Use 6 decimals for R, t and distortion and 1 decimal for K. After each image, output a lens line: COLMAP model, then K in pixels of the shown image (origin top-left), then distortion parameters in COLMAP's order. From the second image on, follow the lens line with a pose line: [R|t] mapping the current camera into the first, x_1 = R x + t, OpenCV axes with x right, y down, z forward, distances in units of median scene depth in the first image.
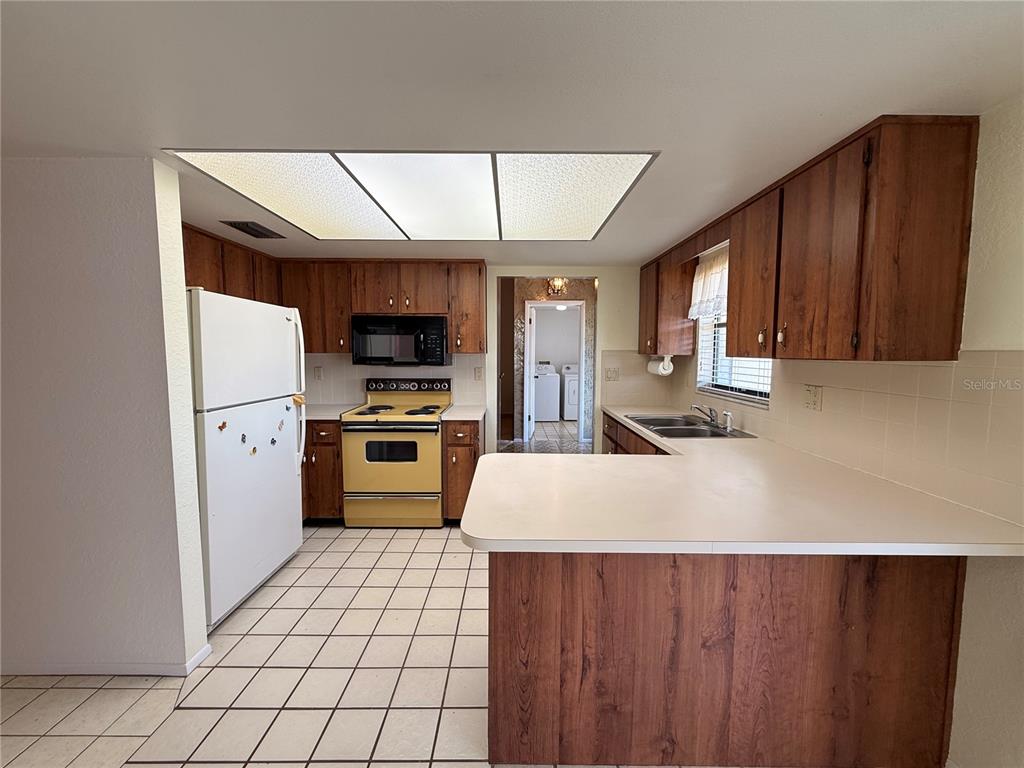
lens RADIAL K [[410.6, 0, 512.0], [0, 410.6, 383.0], [0, 0, 1]] dist [-0.000406, -0.000135]
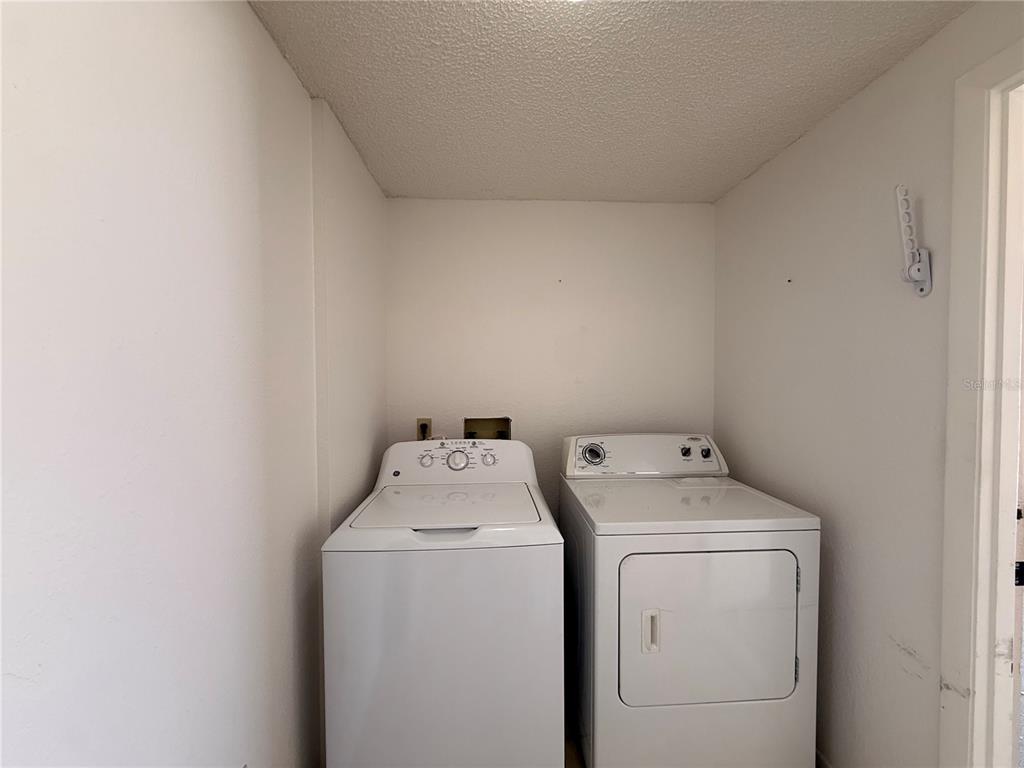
lens RADIAL K [[410.6, 0, 512.4], [0, 410.6, 382.4], [0, 0, 1]] dist [-0.000406, -0.000135]
pose [[0.998649, -0.007012, 0.051492, 0.083298], [0.010024, 0.998239, -0.058465, -0.062039], [-0.050991, 0.058903, 0.996961, 0.787893]]
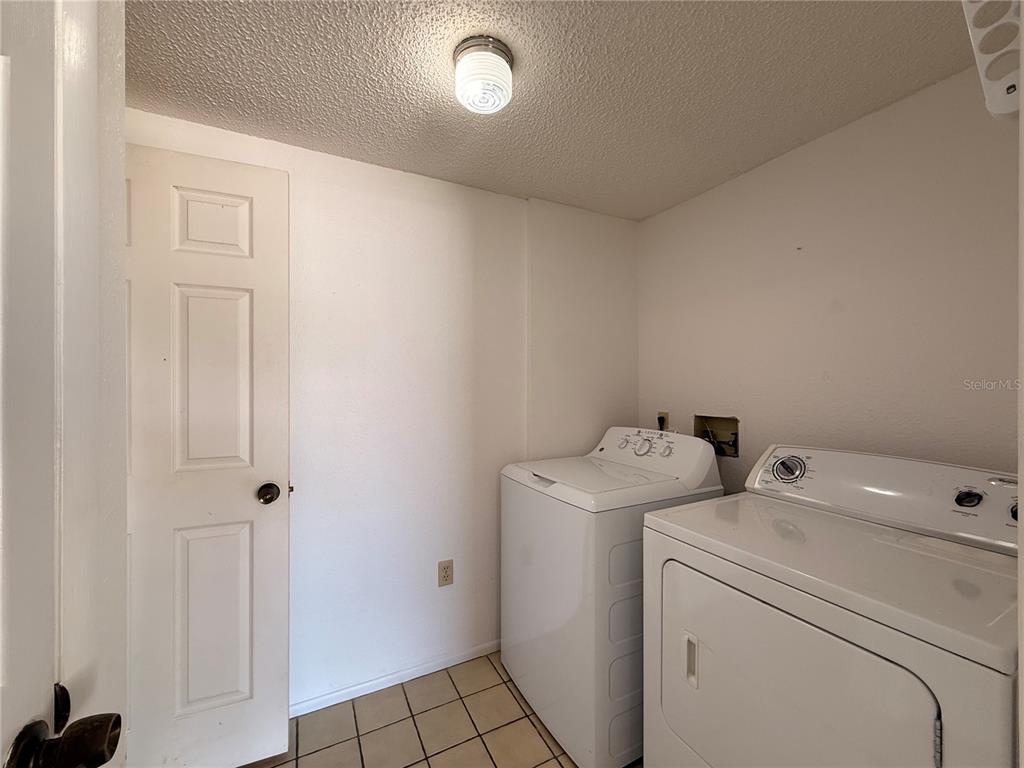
lens RADIAL K [[410.6, 0, 514.1], [0, 410.6, 383.5], [0, 0, 1]] dist [-0.000406, -0.000135]
pose [[0.459645, -0.002121, -0.888100, 0.236056], [-0.066435, 0.997113, -0.036766, -0.057564], [0.885614, 0.075900, 0.458177, 0.826481]]
